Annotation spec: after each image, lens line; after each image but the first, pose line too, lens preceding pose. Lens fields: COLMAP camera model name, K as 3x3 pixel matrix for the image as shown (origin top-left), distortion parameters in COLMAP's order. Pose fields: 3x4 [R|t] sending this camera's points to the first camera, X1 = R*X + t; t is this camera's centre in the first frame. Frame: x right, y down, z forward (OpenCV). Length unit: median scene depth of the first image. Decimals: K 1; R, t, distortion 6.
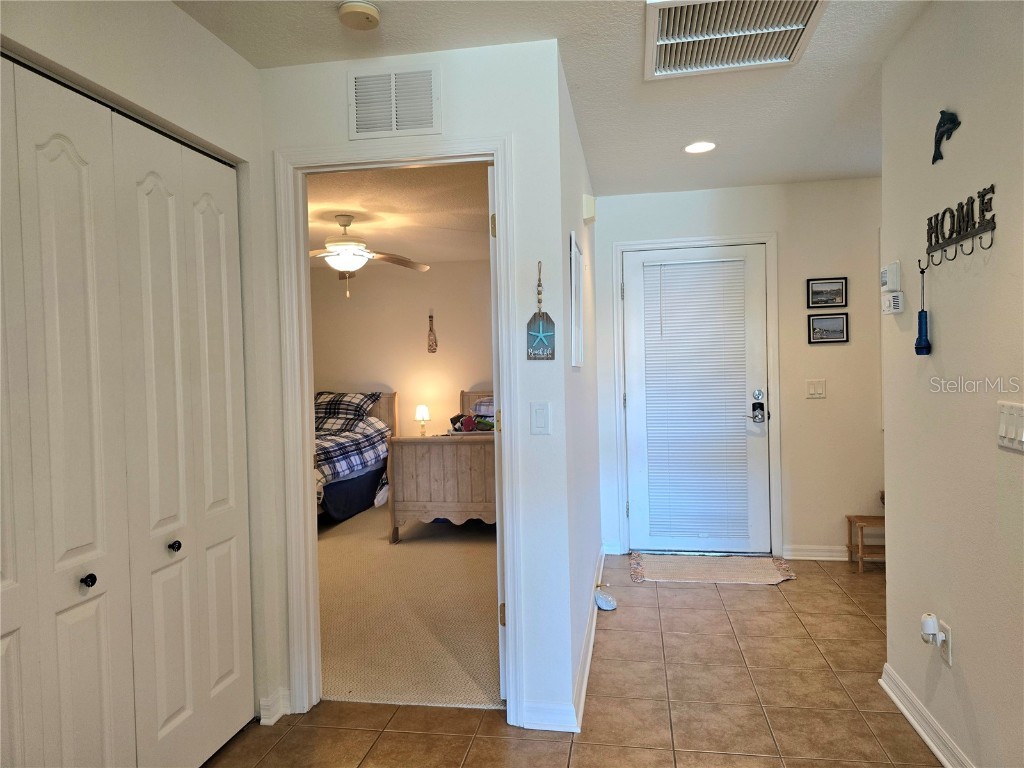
lens RADIAL K [[687.2, 0, 517.8], [0, 687.2, 383.0], [0, 0, 1]] dist [0.068312, -0.074571]
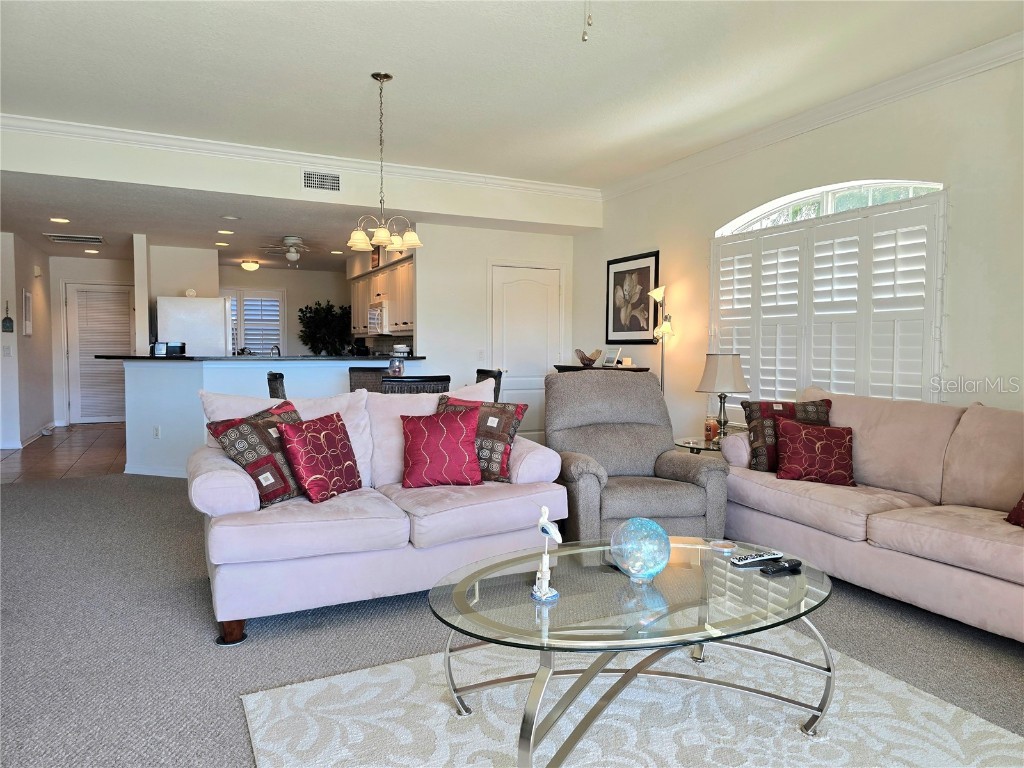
lens RADIAL K [[682.4, 0, 520.8], [0, 682.4, 381.9], [0, 0, 1]] dist [0.069175, -0.065246]
pose [[0.814973, -0.002557, 0.579493, 0.048590], [-0.009894, 0.999783, 0.018325, 0.052787], [-0.579414, -0.020668, 0.814771, -1.387517]]
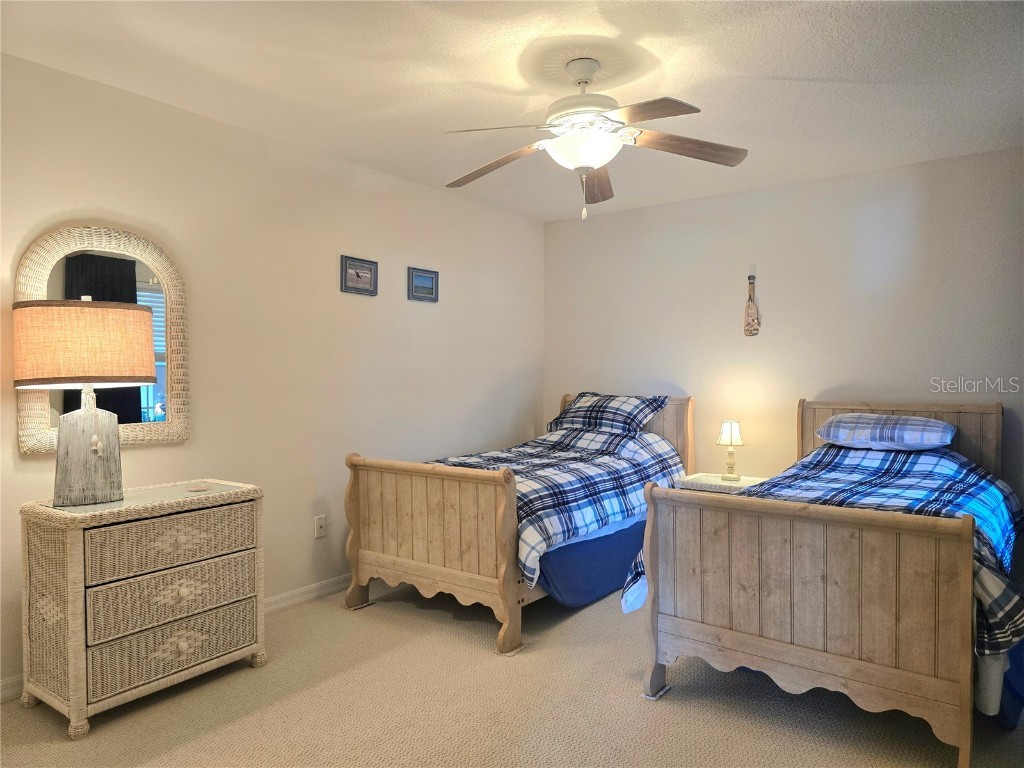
lens RADIAL K [[687.2, 0, 517.8], [0, 687.2, 383.0], [0, 0, 1]] dist [0.068312, -0.074571]
pose [[0.895161, 0.031515, -0.444627, -0.047171], [-0.031776, 0.999471, 0.006867, 0.001203], [0.444609, 0.007982, 0.895689, 0.480142]]
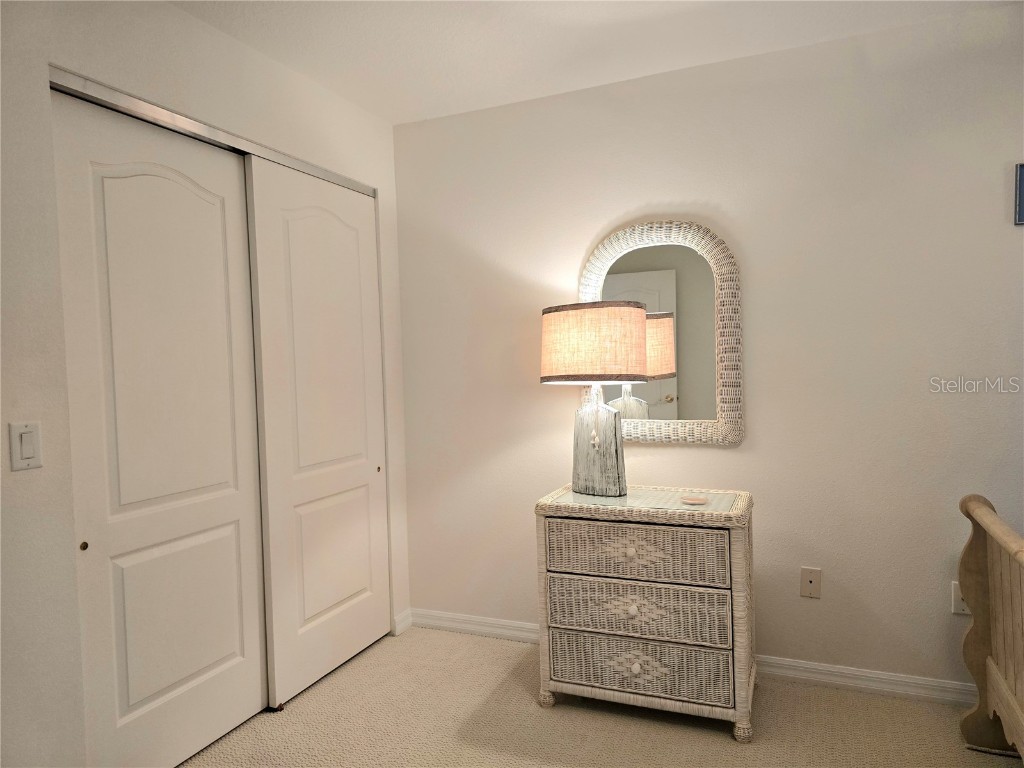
lens RADIAL K [[687.2, 0, 517.8], [0, 687.2, 383.0], [0, 0, 1]] dist [0.068312, -0.074571]
pose [[-0.229160, 0.066054, -0.971145, -0.027635], [0.006297, 0.997775, 0.066380, -0.017734], [0.973368, 0.009096, -0.229066, 0.847454]]
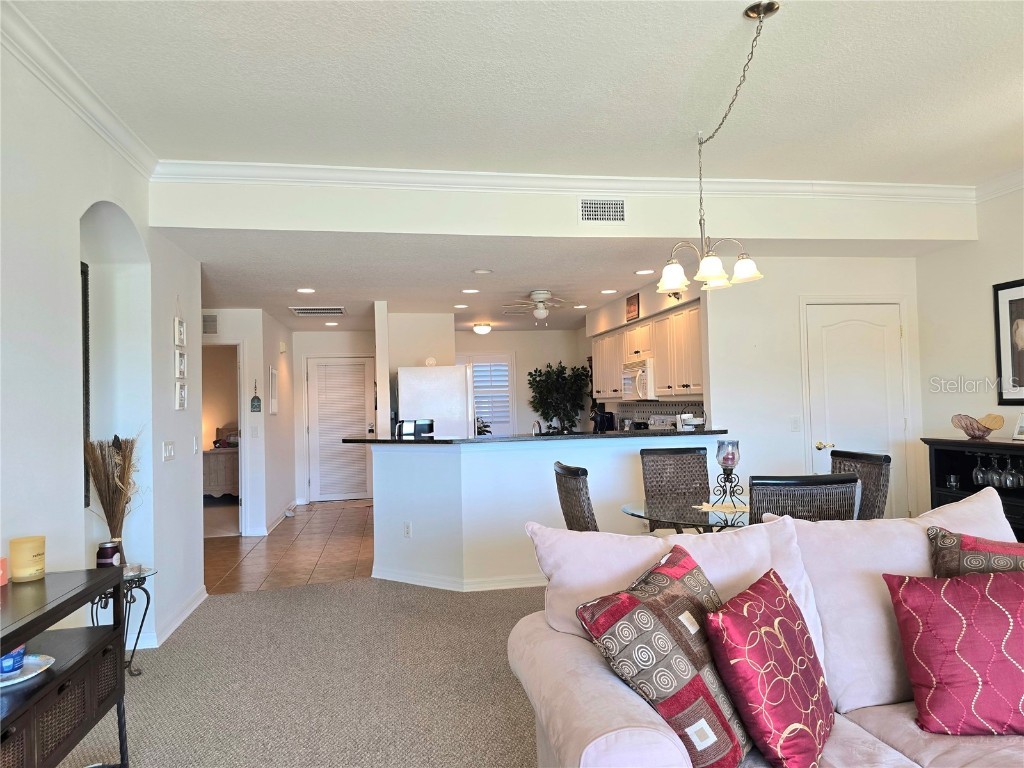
lens RADIAL K [[682.4, 0, 520.8], [0, 682.4, 381.9], [0, 0, 1]] dist [0.069175, -0.065246]
pose [[0.939335, 0.007966, 0.342908, 0.041623], [0.014638, 0.997888, -0.063280, 0.019917], [-0.342688, 0.064461, 0.937235, -1.044451]]
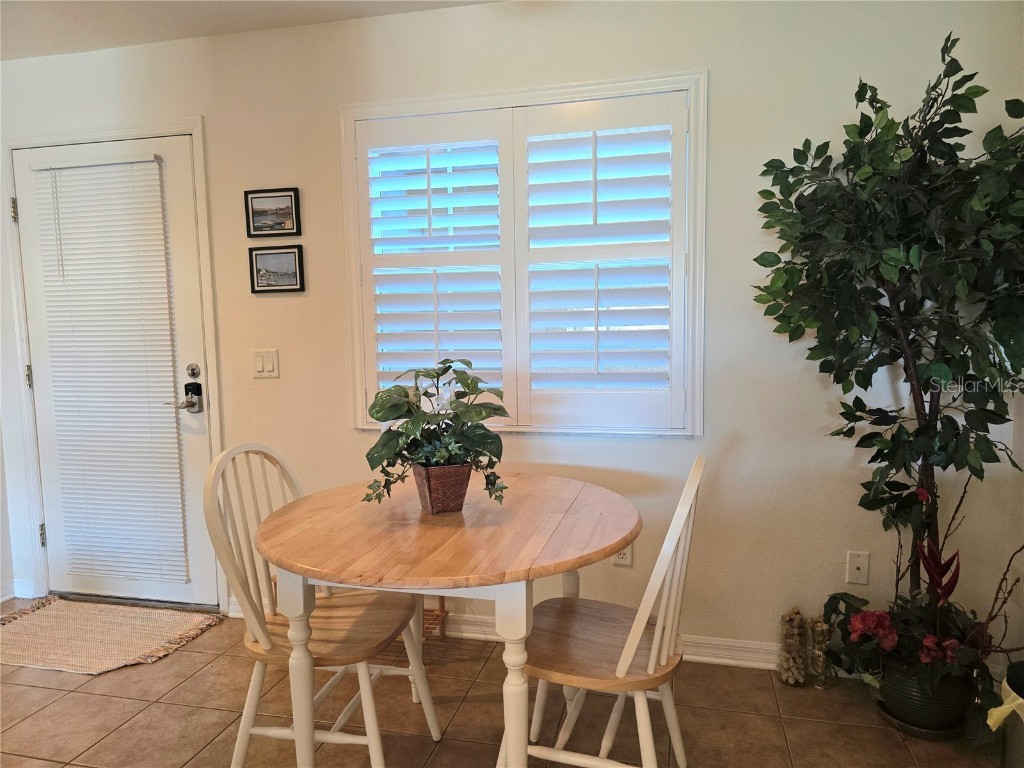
lens RADIAL K [[687.2, 0, 517.8], [0, 687.2, 383.0], [0, 0, 1]] dist [0.068312, -0.074571]
pose [[0.997222, 0.016404, -0.072657, 0.610808], [-0.012107, 0.998173, 0.059197, -0.012471], [0.073495, -0.058153, 0.995599, 0.318646]]
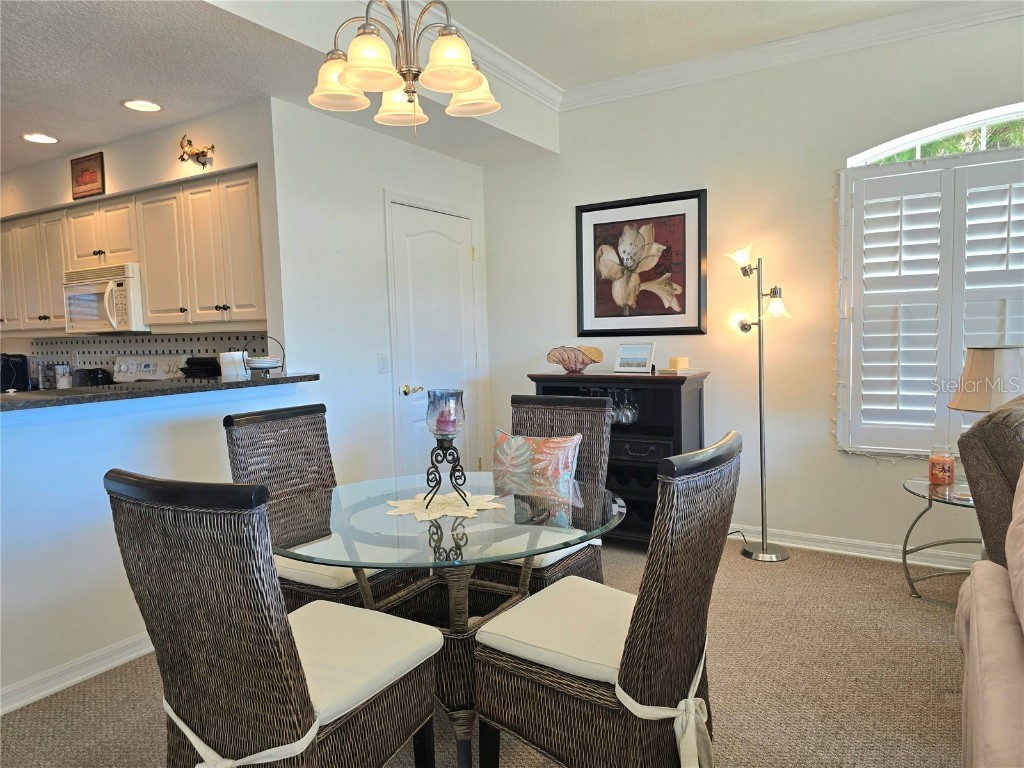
lens RADIAL K [[687.2, 0, 517.8], [0, 687.2, 383.0], [0, 0, 1]] dist [0.068312, -0.074571]
pose [[0.369002, -0.058118, 0.927610, 0.122157], [0.041727, 0.998073, 0.045934, 0.016893], [-0.928492, 0.021757, 0.370716, -0.639124]]
